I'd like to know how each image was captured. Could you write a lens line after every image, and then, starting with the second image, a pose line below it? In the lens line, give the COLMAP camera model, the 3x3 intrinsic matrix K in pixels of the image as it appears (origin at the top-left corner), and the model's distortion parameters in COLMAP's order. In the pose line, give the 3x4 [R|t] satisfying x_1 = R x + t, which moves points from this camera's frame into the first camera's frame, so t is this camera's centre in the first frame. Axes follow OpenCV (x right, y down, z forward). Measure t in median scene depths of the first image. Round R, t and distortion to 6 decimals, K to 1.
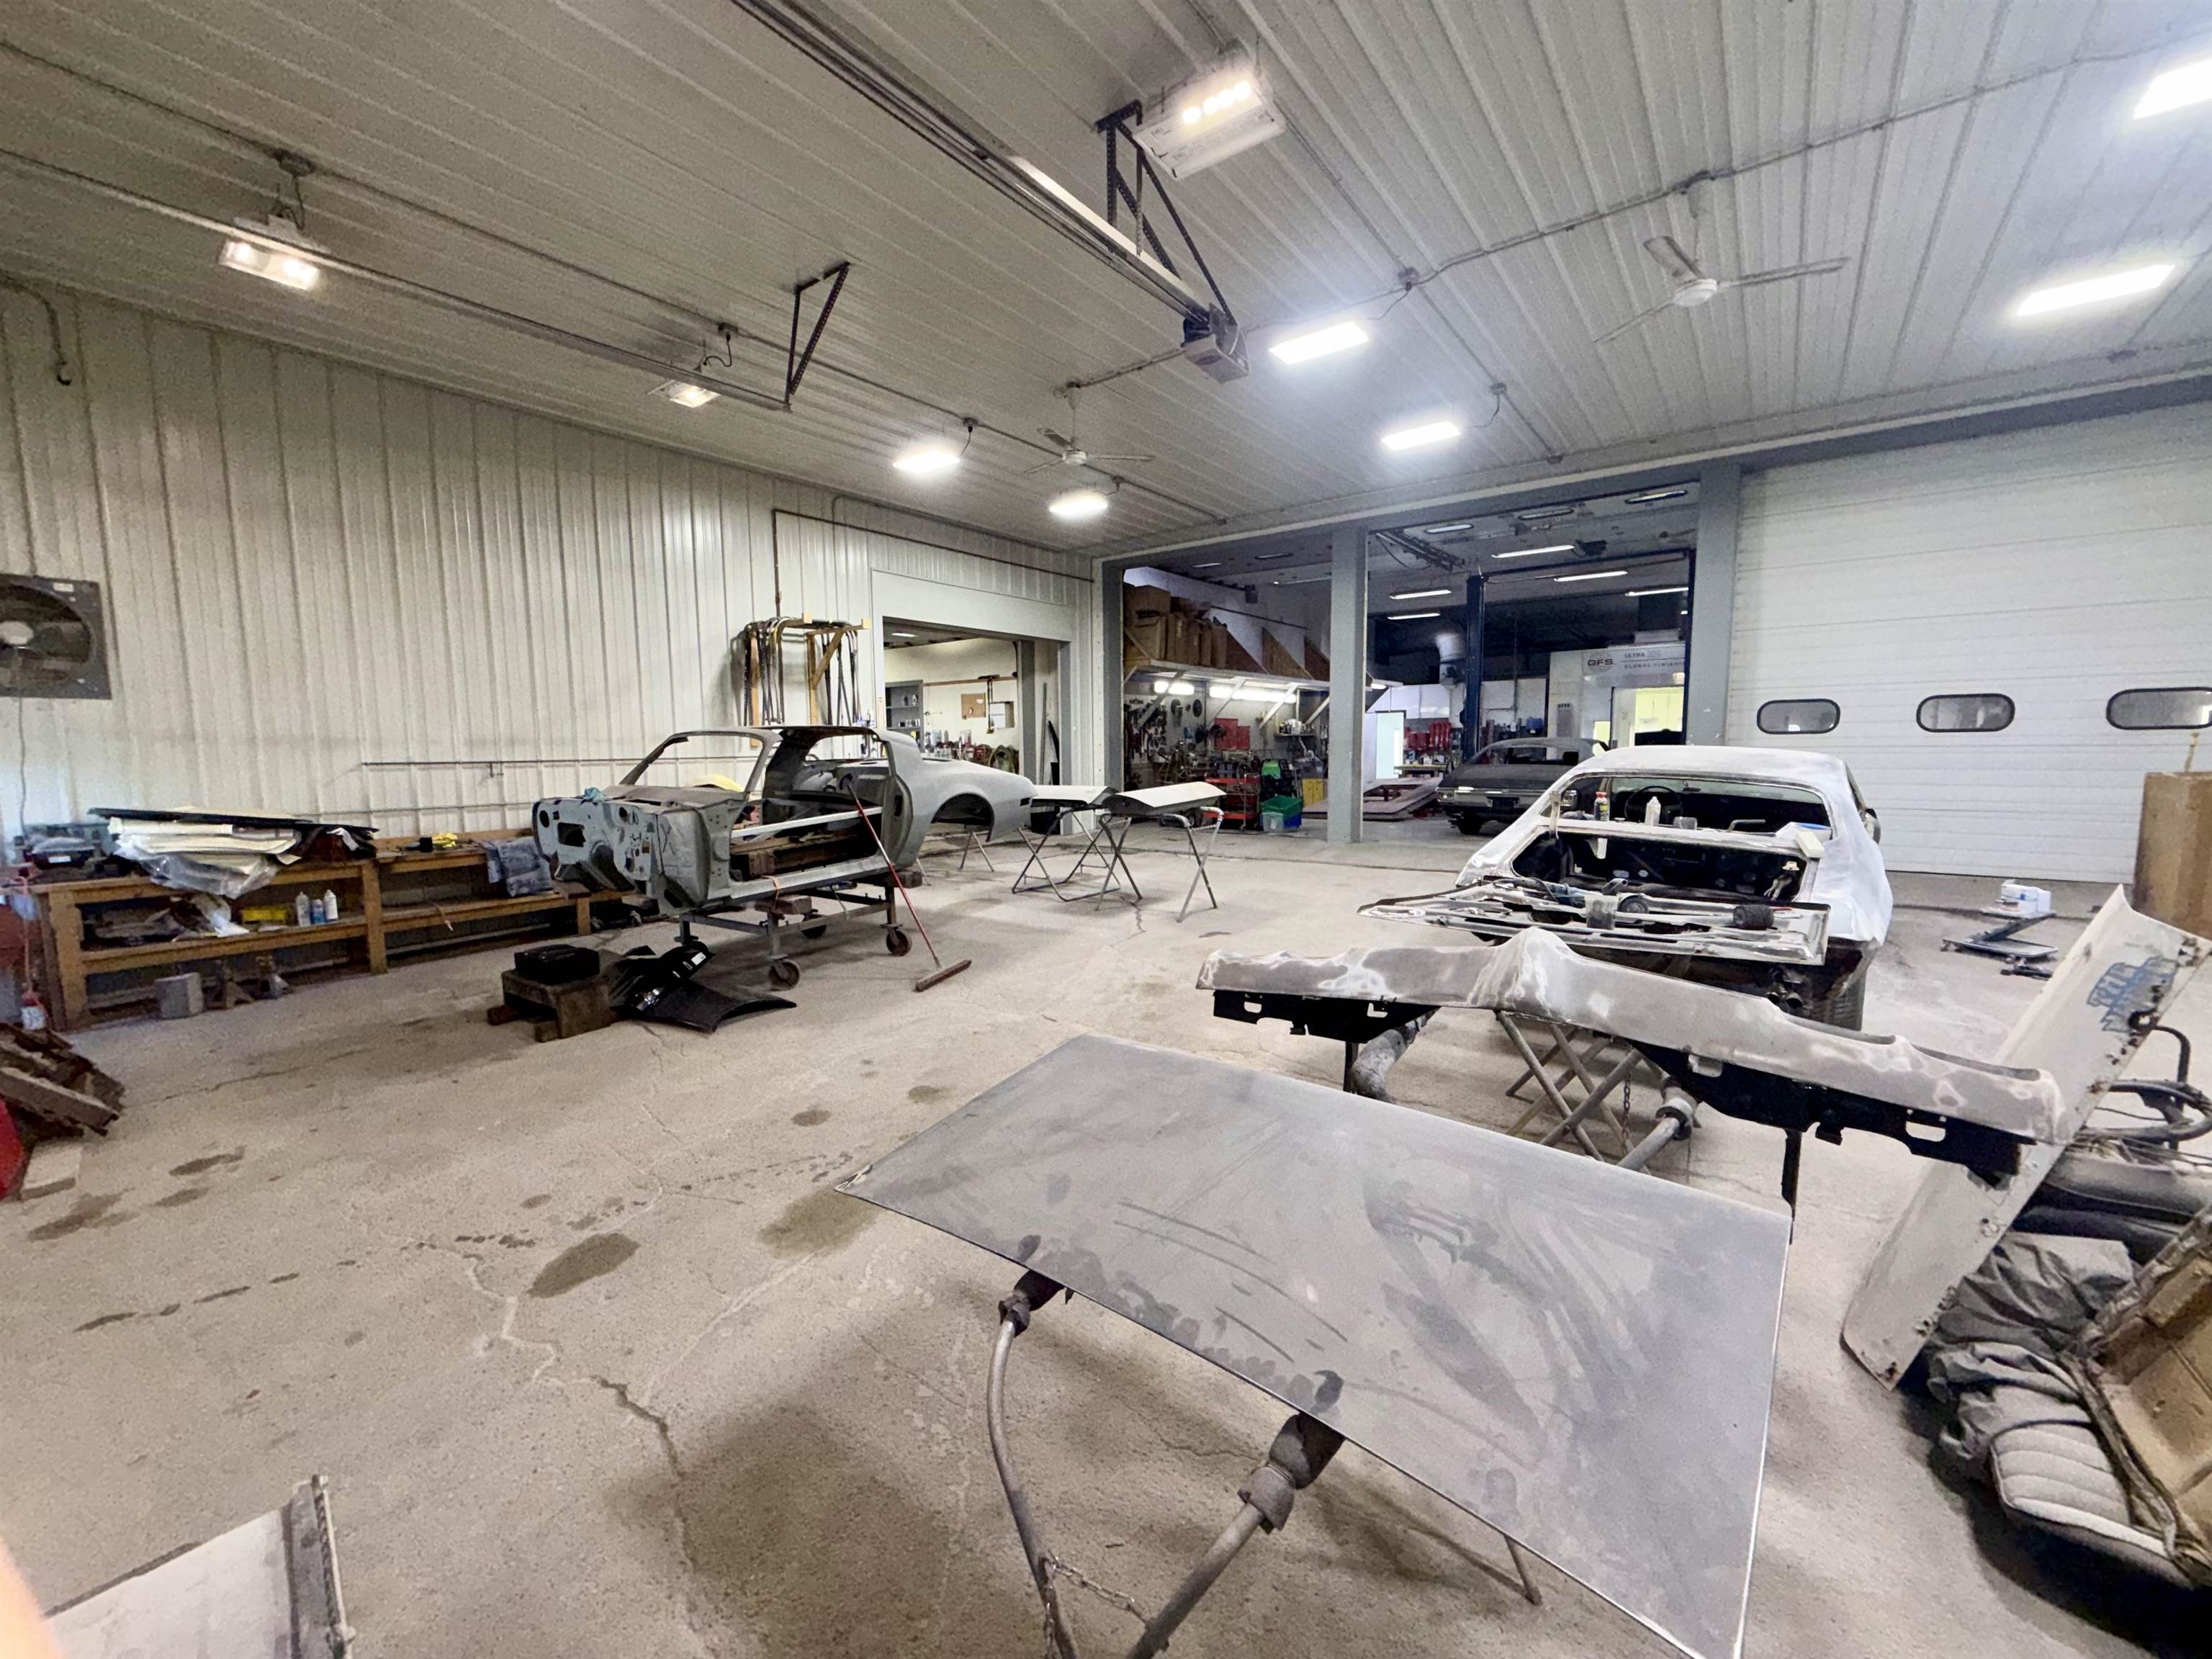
lens RADIAL K [[885.0, 0, 1104.9], [0, 885.0, 832.7], [0, 0, 1]] dist [0.001036, -0.000017]
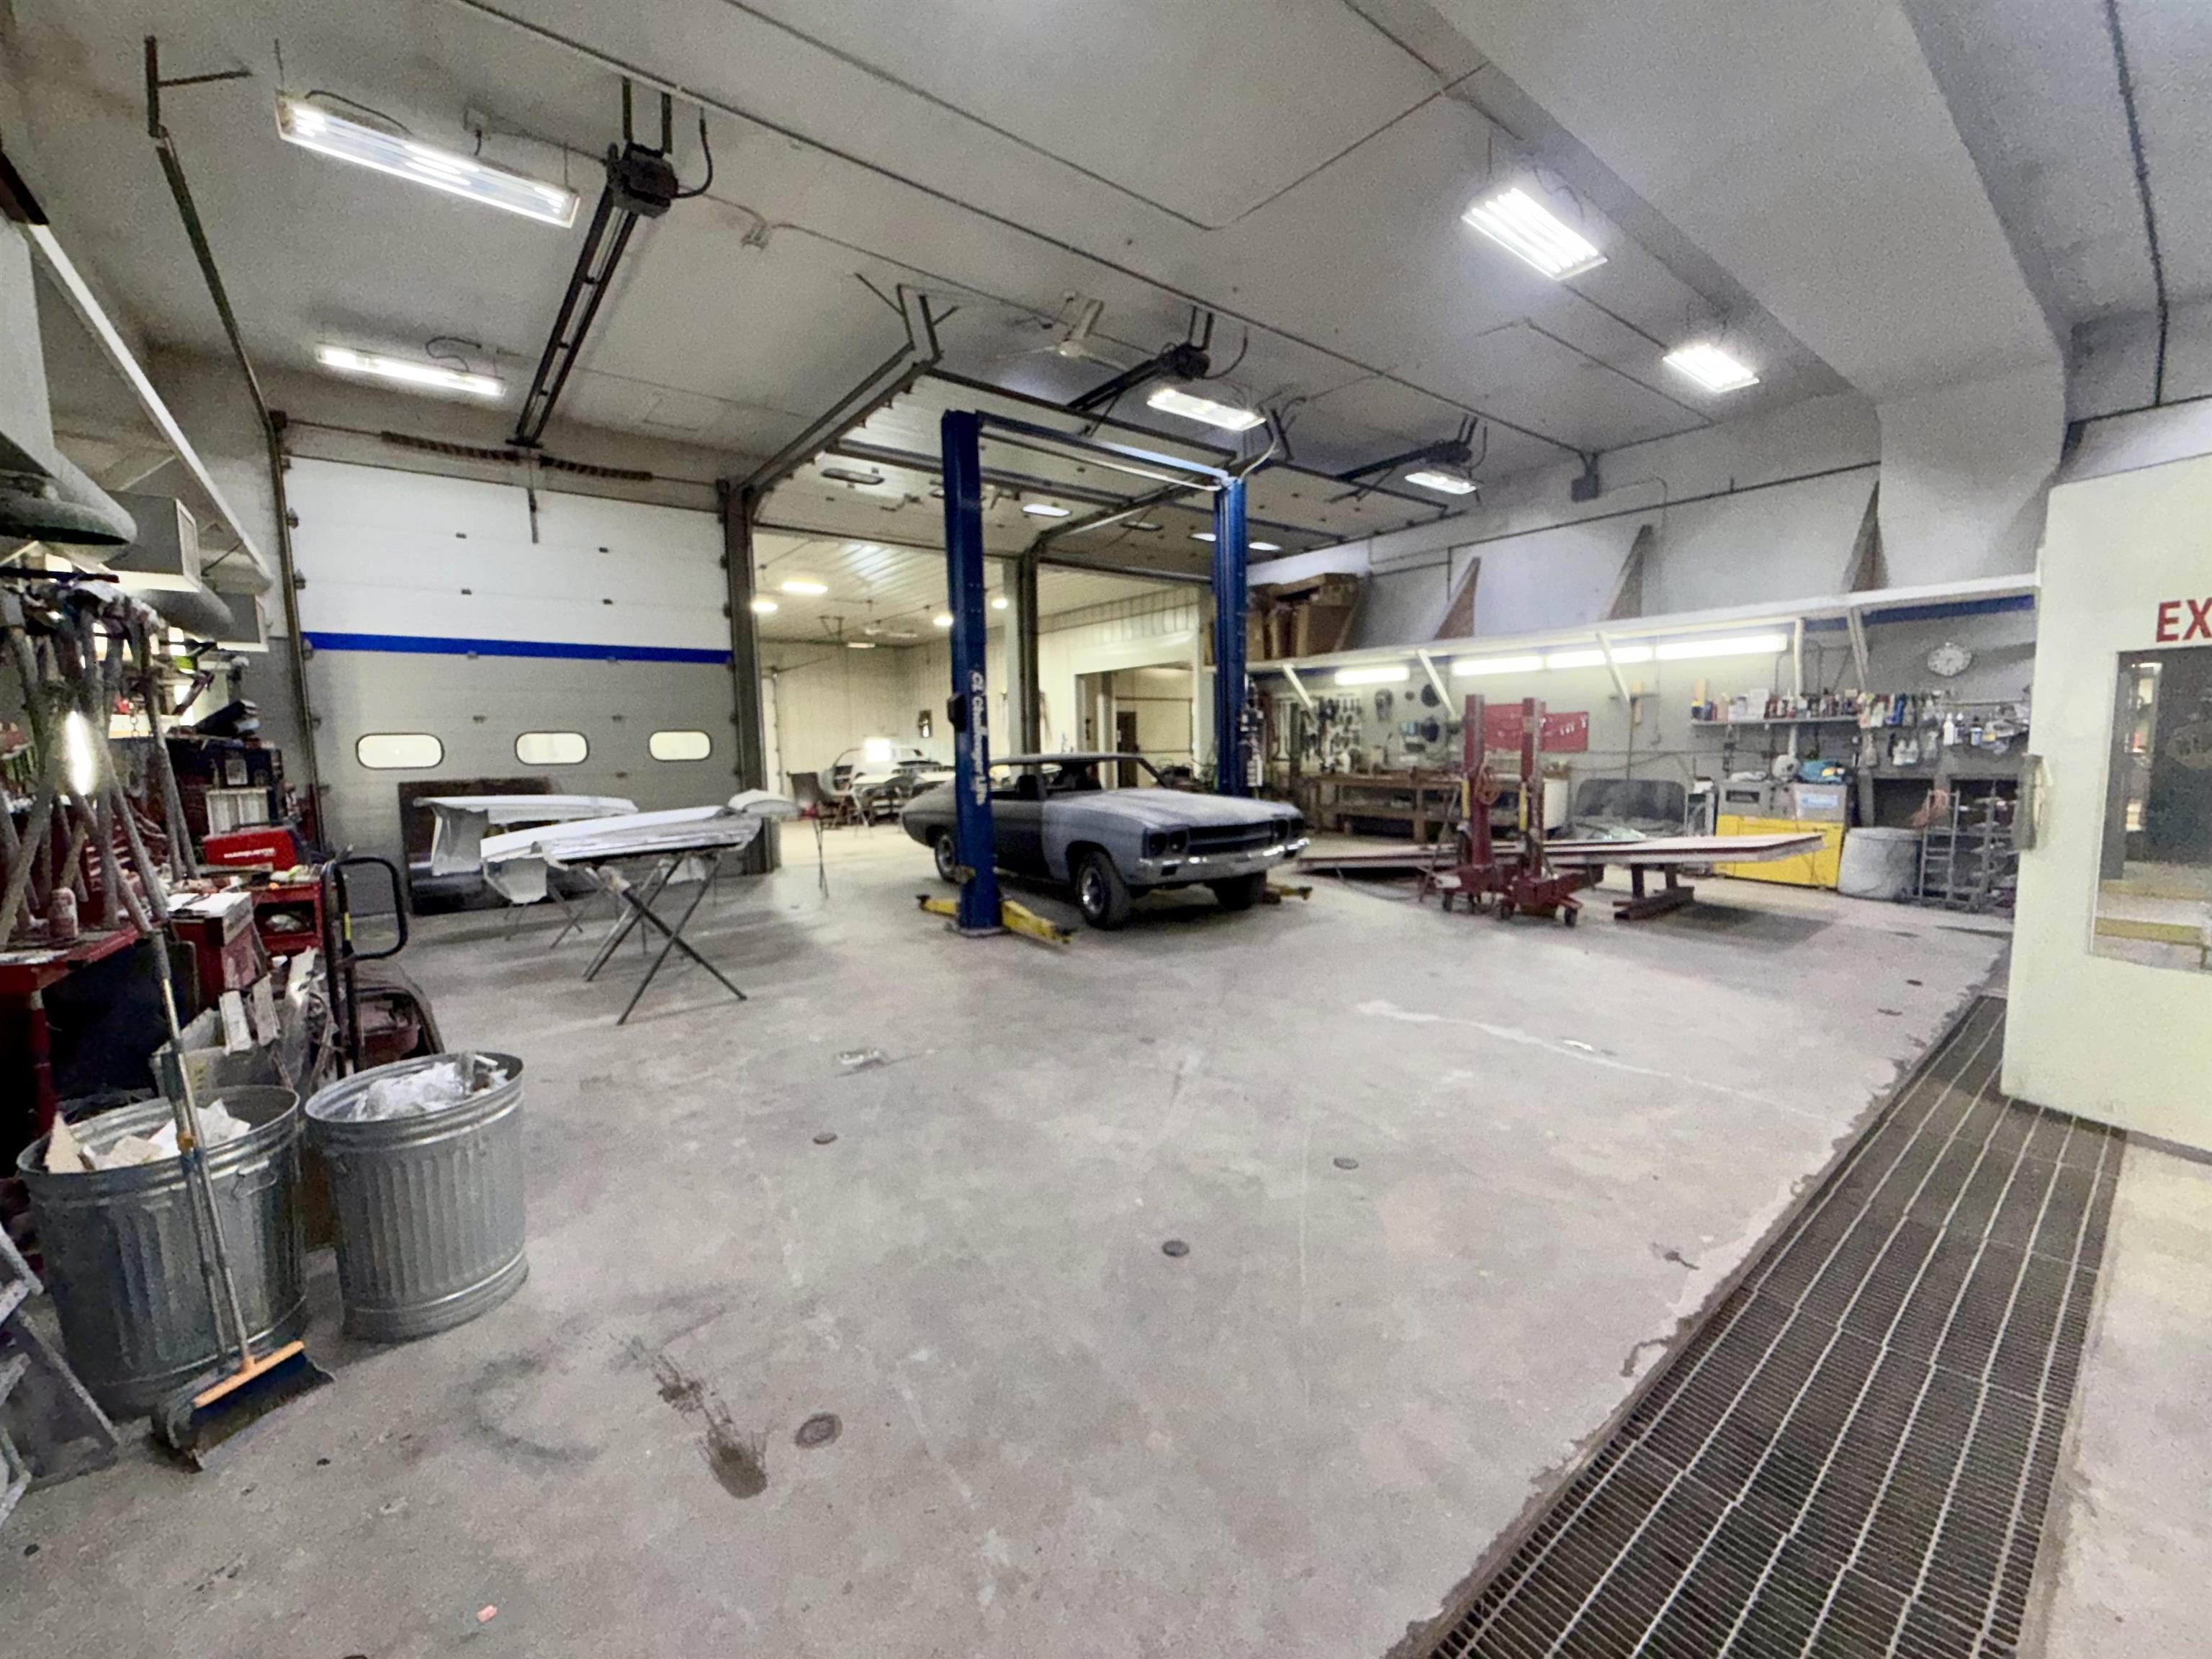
lens RADIAL K [[885.0, 0, 1104.9], [0, 885.0, 832.7], [0, 0, 1]] dist [0.001036, -0.000017]
pose [[-0.243509, 0.112946, -0.963300, 0.977615], [-0.071511, 0.988402, 0.133966, -0.116821], [0.967259, 0.101508, -0.232608, 1.009271]]
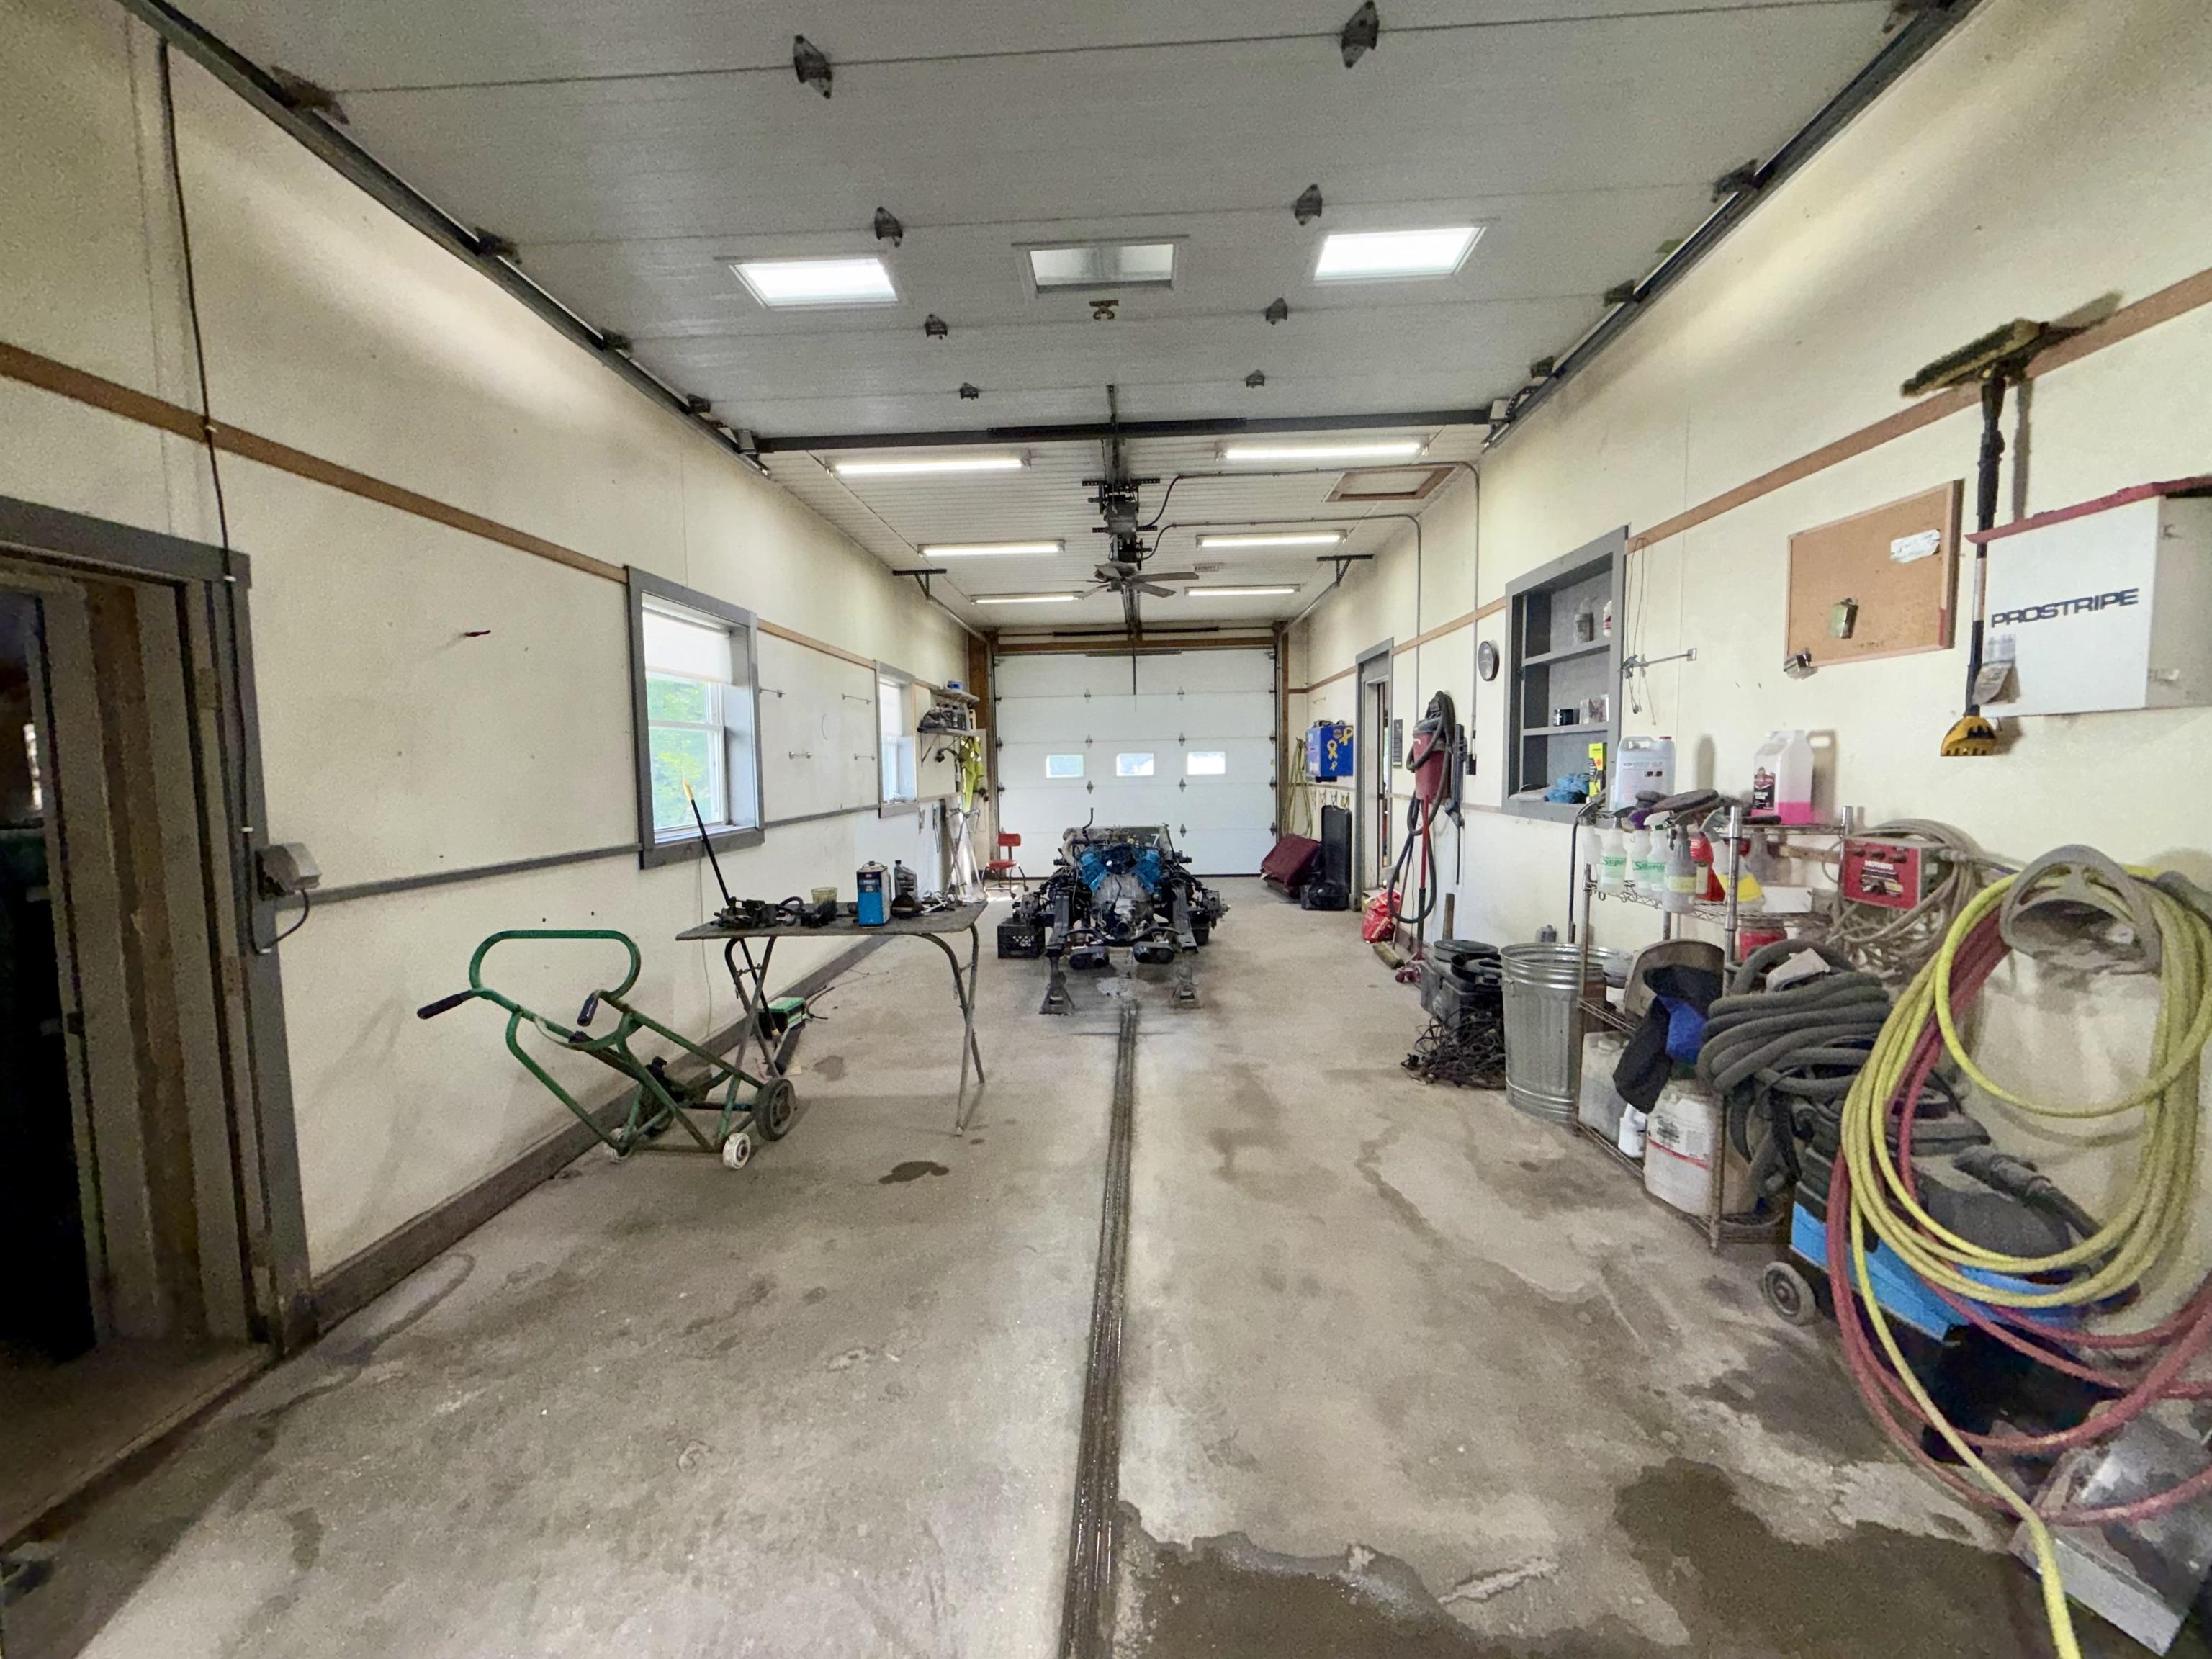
lens RADIAL K [[885.0, 0, 1104.9], [0, 885.0, 832.7], [0, 0, 1]] dist [0.001036, -0.000017]
pose [[0.568385, 0.064931, -0.820196, -0.087340], [-0.070897, 0.997038, 0.029800, -0.089977], [0.819702, 0.041212, 0.571305, 0.772282]]
